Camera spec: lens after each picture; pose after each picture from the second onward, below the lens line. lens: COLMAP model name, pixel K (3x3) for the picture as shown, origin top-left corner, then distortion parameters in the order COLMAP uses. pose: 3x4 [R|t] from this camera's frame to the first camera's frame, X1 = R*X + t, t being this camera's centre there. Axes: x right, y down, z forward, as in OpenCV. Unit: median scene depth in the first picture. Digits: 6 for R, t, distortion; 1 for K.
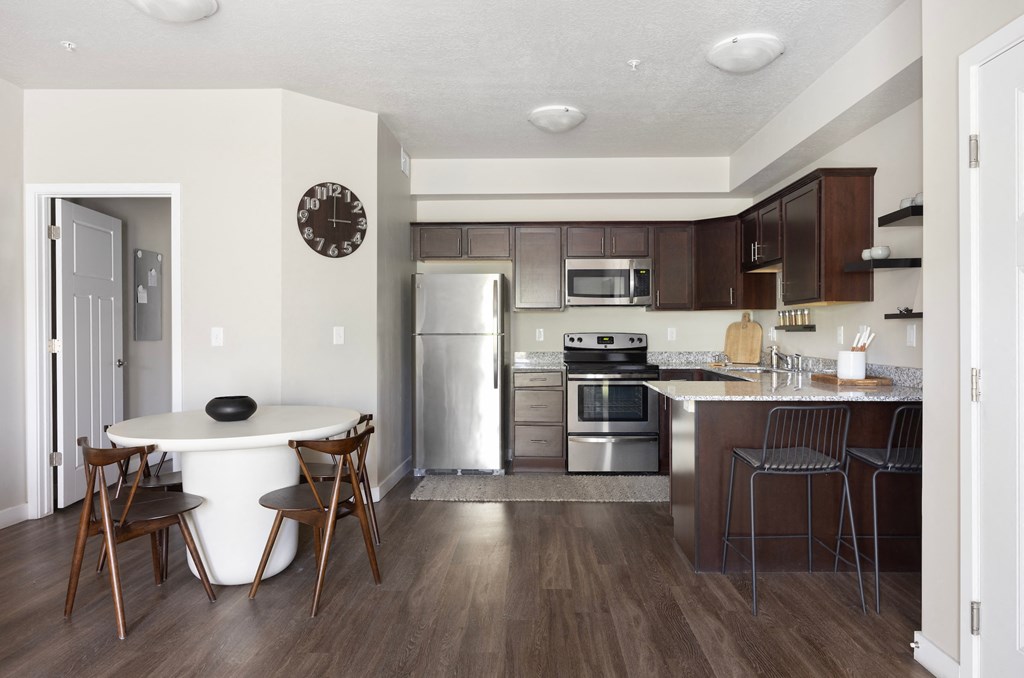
lens RADIAL K [[673.5, 0, 512.0], [0, 673.5, 339.0], [0, 0, 1]] dist [0.000486, 0.000166]
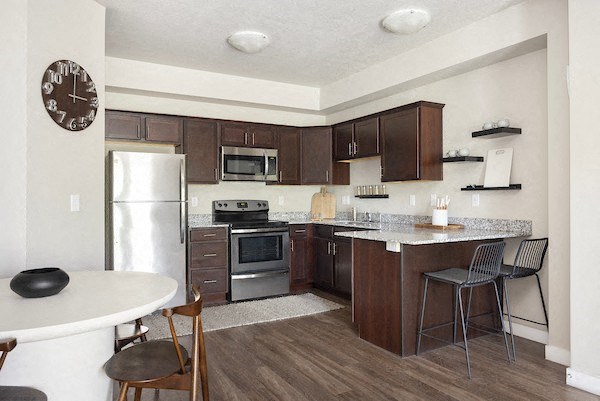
lens RADIAL K [[422.7, 0, 300.0], [0, 422.7, 200.5], [0, 0, 1]] dist [-0.005407, 0.000182]
pose [[0.849477, -0.005915, 0.527593, -0.307927], [0.011050, 0.999917, -0.006581, -0.001251], [-0.527511, 0.011420, 0.849472, 0.234372]]
